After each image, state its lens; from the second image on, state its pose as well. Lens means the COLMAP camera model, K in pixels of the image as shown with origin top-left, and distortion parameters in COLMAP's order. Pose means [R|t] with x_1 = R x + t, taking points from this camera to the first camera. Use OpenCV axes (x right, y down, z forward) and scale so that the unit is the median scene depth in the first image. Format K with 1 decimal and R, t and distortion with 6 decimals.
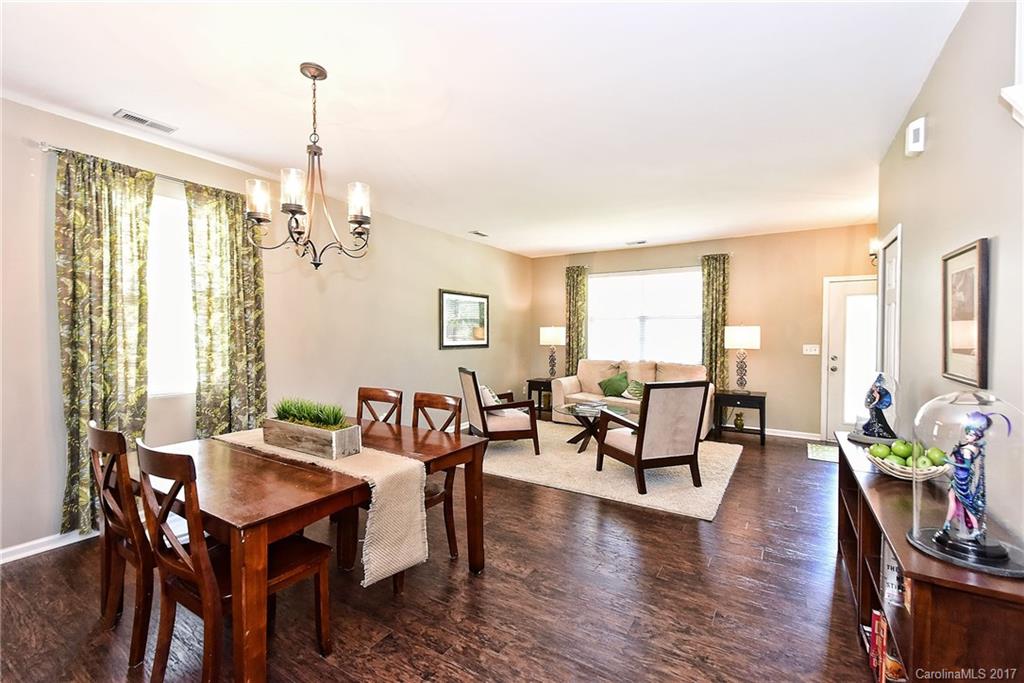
lens RADIAL K [[437.7, 0, 512.0], [0, 437.7, 341.5], [0, 0, 1]] dist [-0.000560, -0.000117]
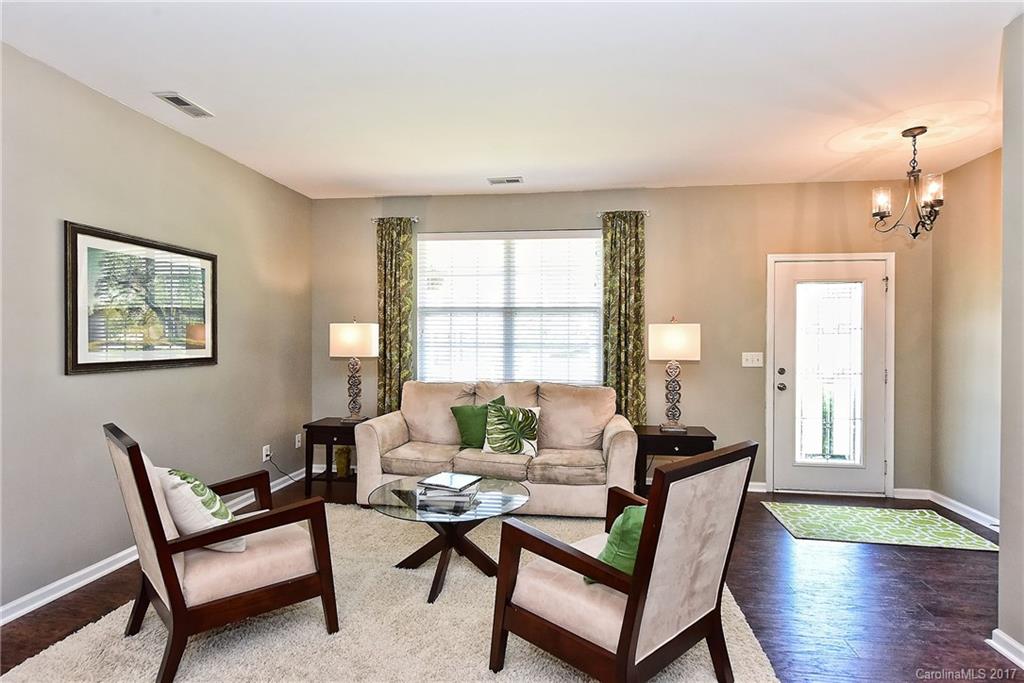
lens RADIAL K [[507.8, 0, 512.0], [0, 507.8, 341.5], [0, 0, 1]] dist [0.000161, -0.000093]
pose [[0.910849, -0.002225, 0.412733, 0.011420], [0.006000, 0.999951, -0.007849, -0.004653], [-0.412696, 0.009626, 0.910818, 0.362983]]
